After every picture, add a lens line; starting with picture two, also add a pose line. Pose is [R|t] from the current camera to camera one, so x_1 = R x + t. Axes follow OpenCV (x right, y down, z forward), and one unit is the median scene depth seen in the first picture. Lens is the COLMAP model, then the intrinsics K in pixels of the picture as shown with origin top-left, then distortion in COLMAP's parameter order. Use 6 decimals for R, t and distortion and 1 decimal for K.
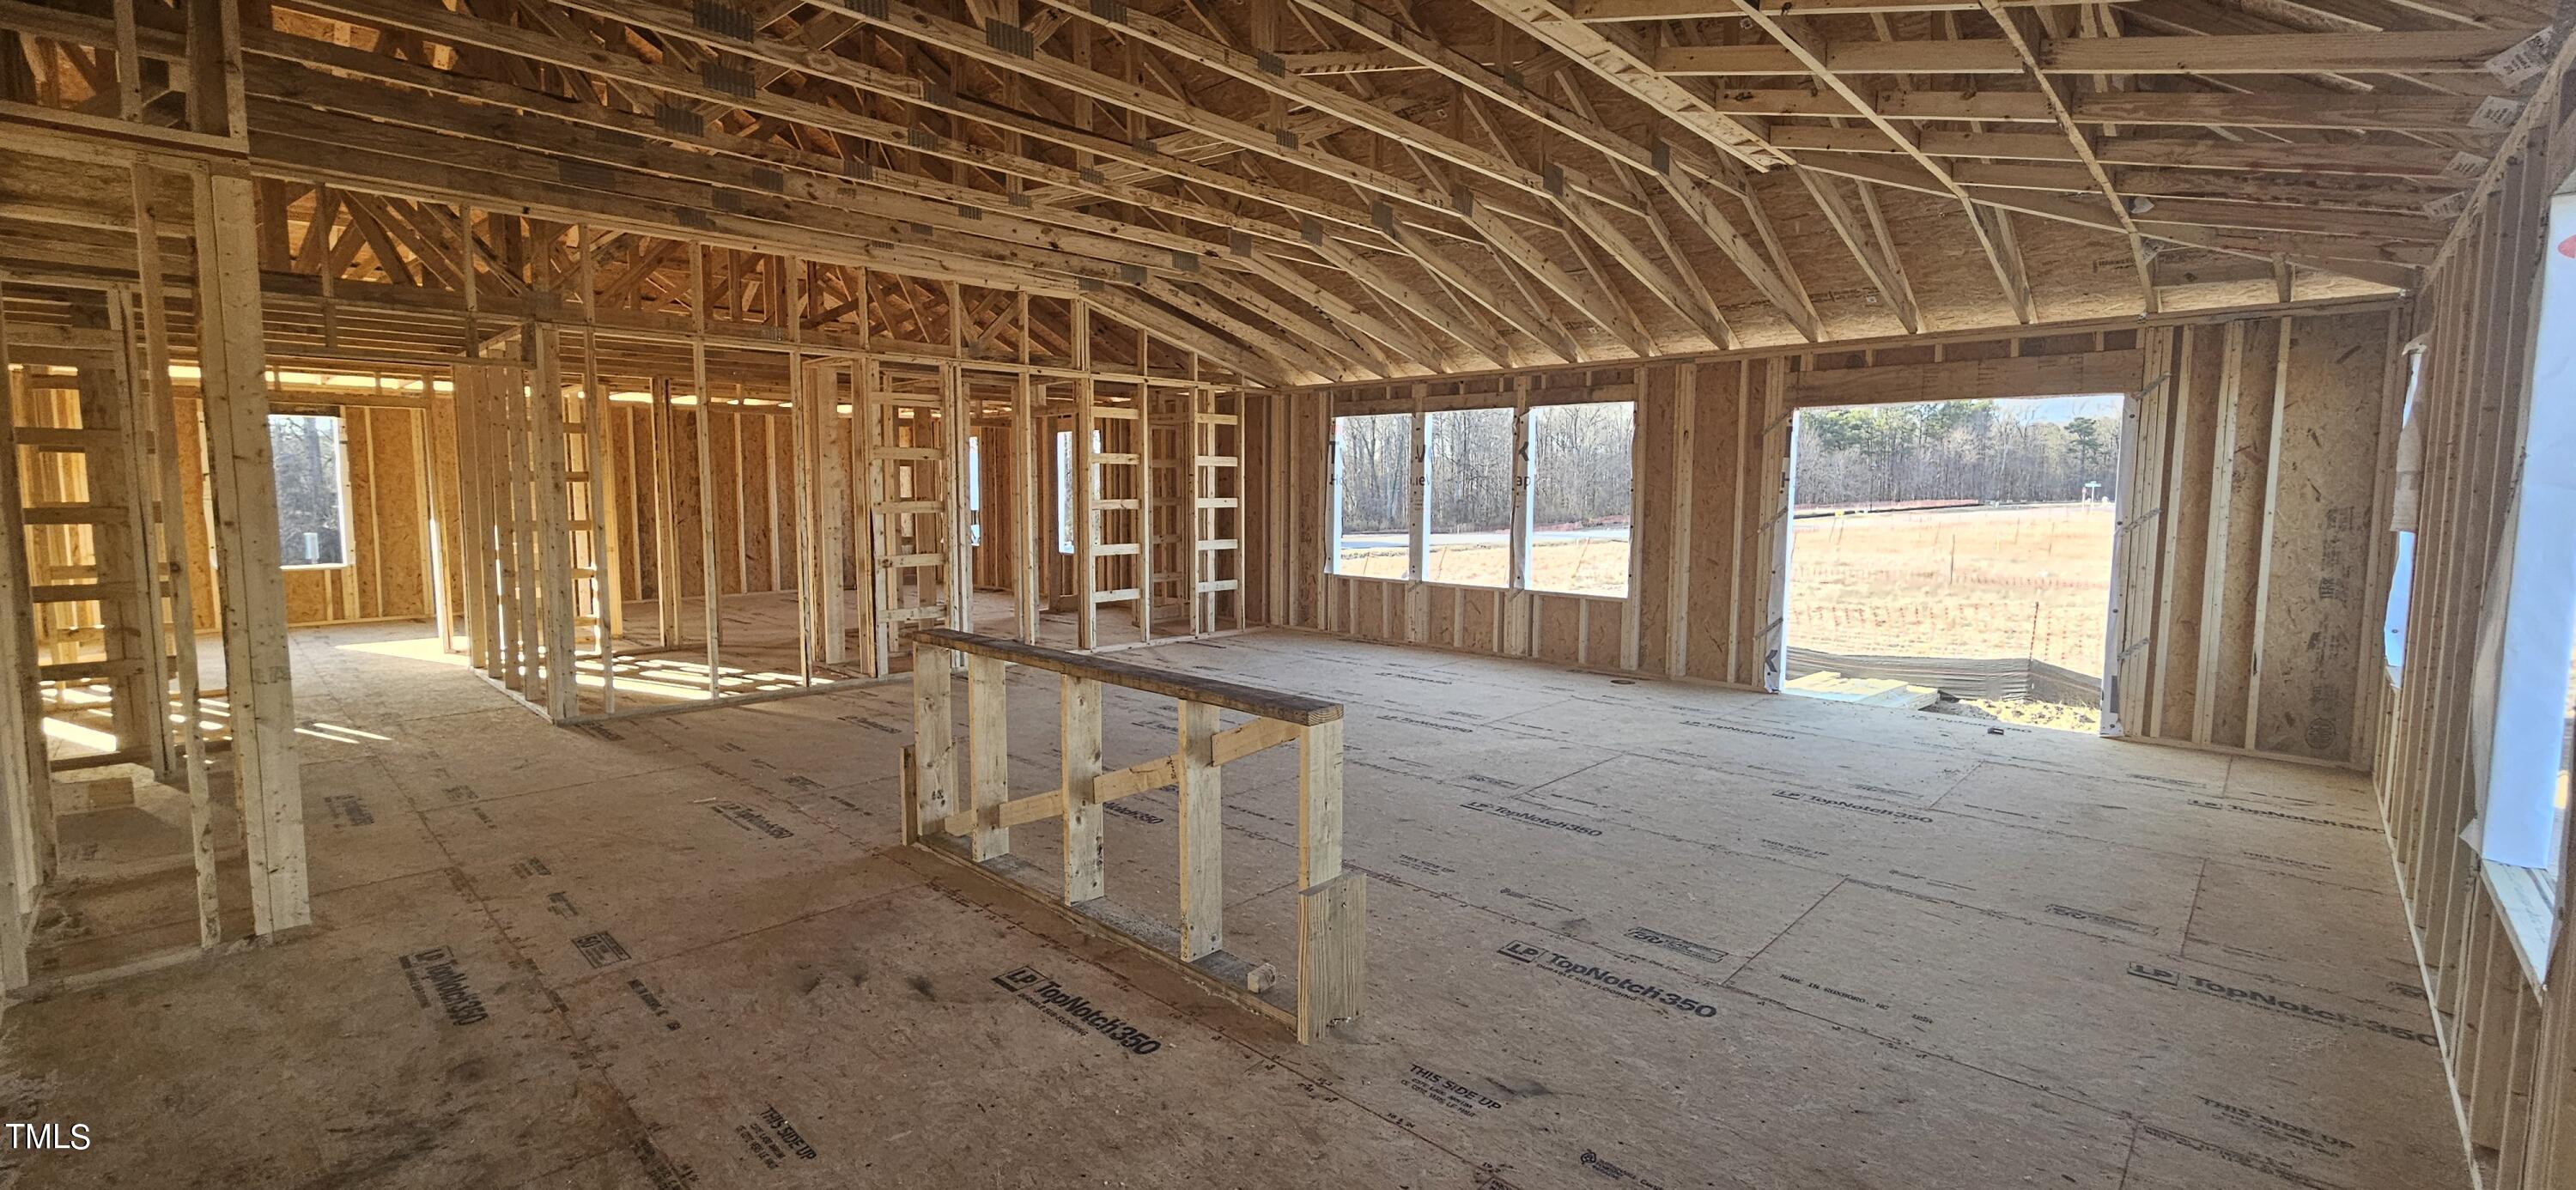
lens RADIAL K [[1057.3, 0, 1284.4], [0, 1057.3, 573.1], [0, 0, 1]] dist [-0.000181, 0.000963]
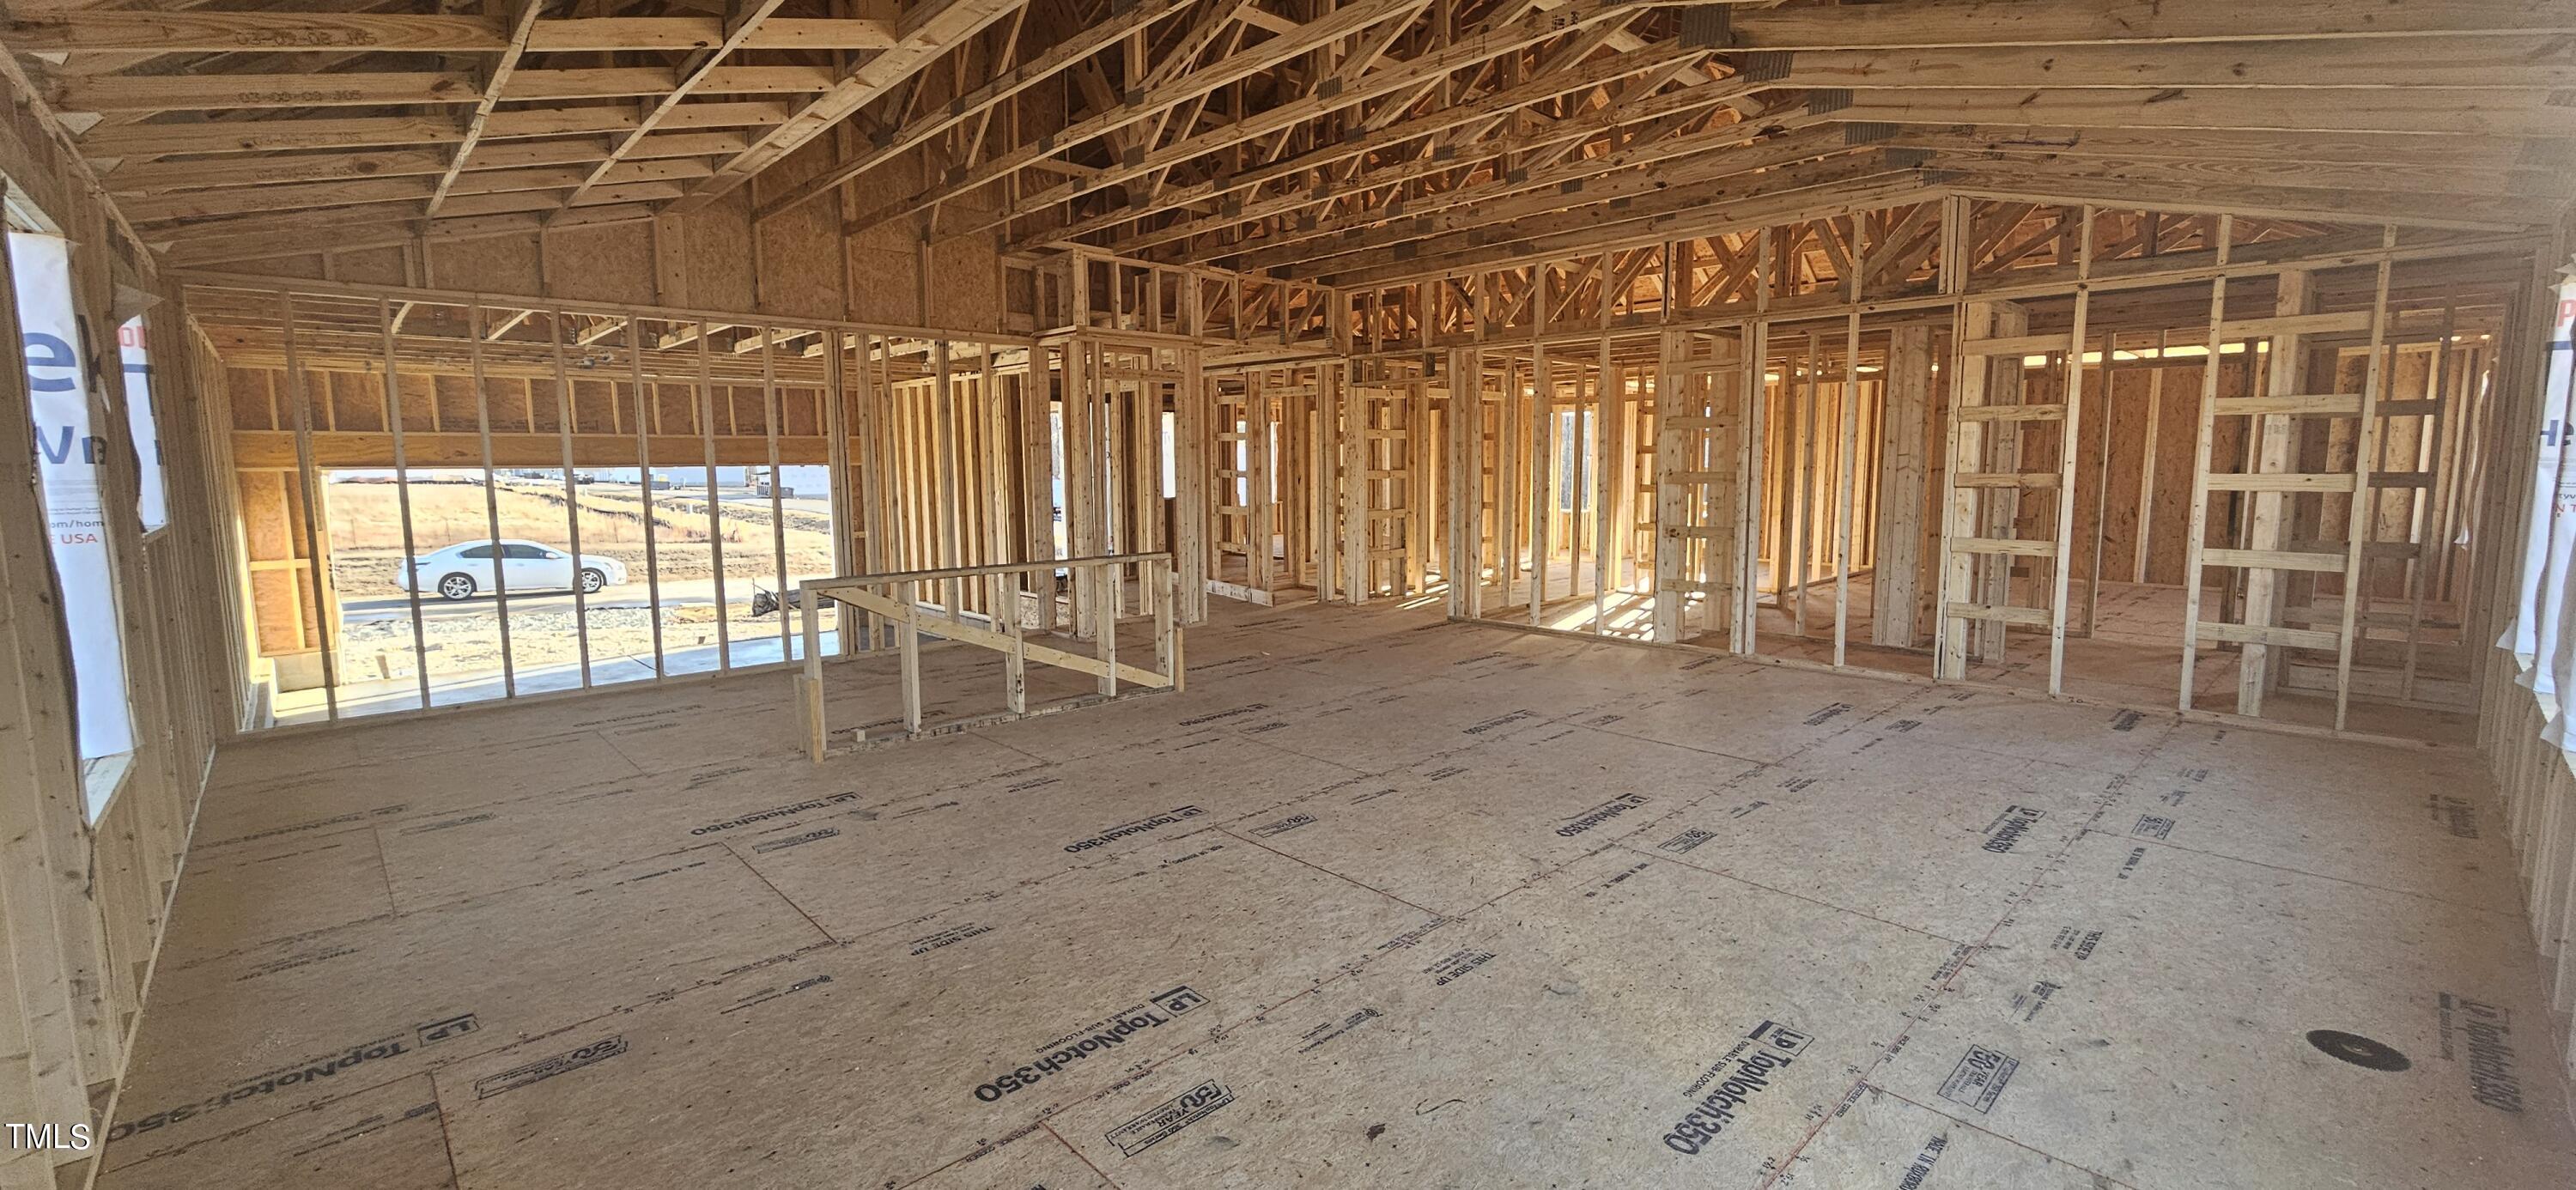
lens RADIAL K [[1057.3, 0, 1290.2], [0, 1057.3, 584.5], [0, 0, 1]] dist [-0.000181, 0.000963]
pose [[-0.053036, 0.113830, -0.992084, 1.415067], [-0.076088, 0.990133, 0.117673, -0.113259], [0.995690, 0.081726, -0.043852, 1.498690]]
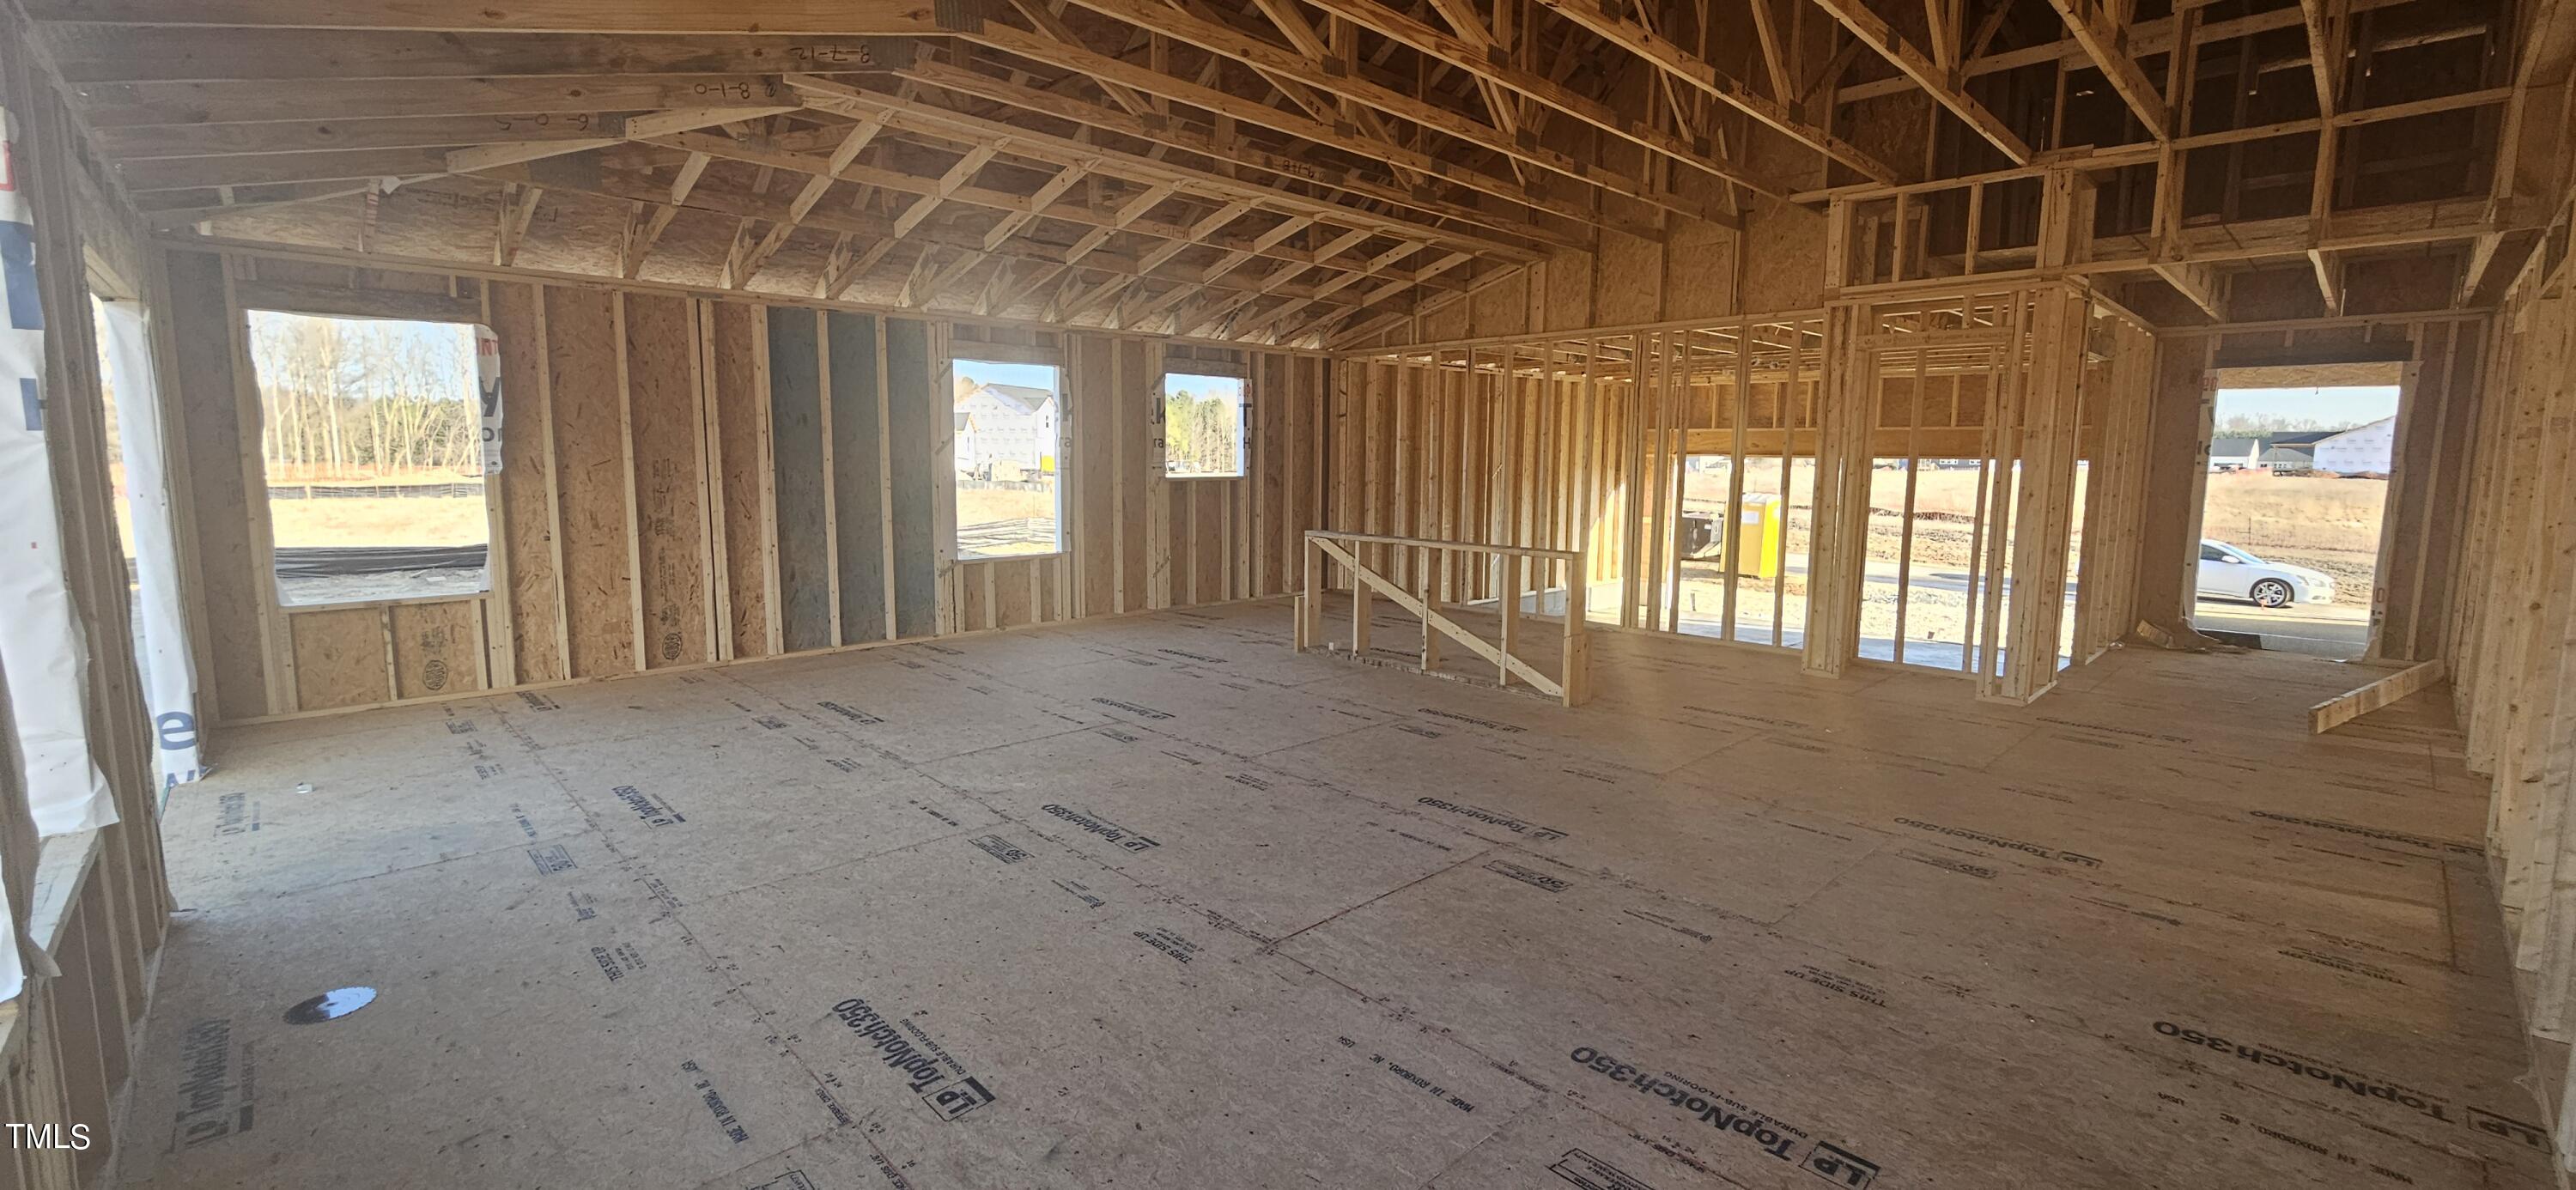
lens RADIAL K [[1057.3, 0, 1295.5], [0, 1057.3, 583.4], [0, 0, 1]] dist [-0.000181, 0.000963]
pose [[-0.999048, -0.015779, 0.040676, 0.017639], [-0.007073, 0.978554, 0.205868, -0.227695], [-0.043052, 0.205384, -0.977734, 2.830265]]
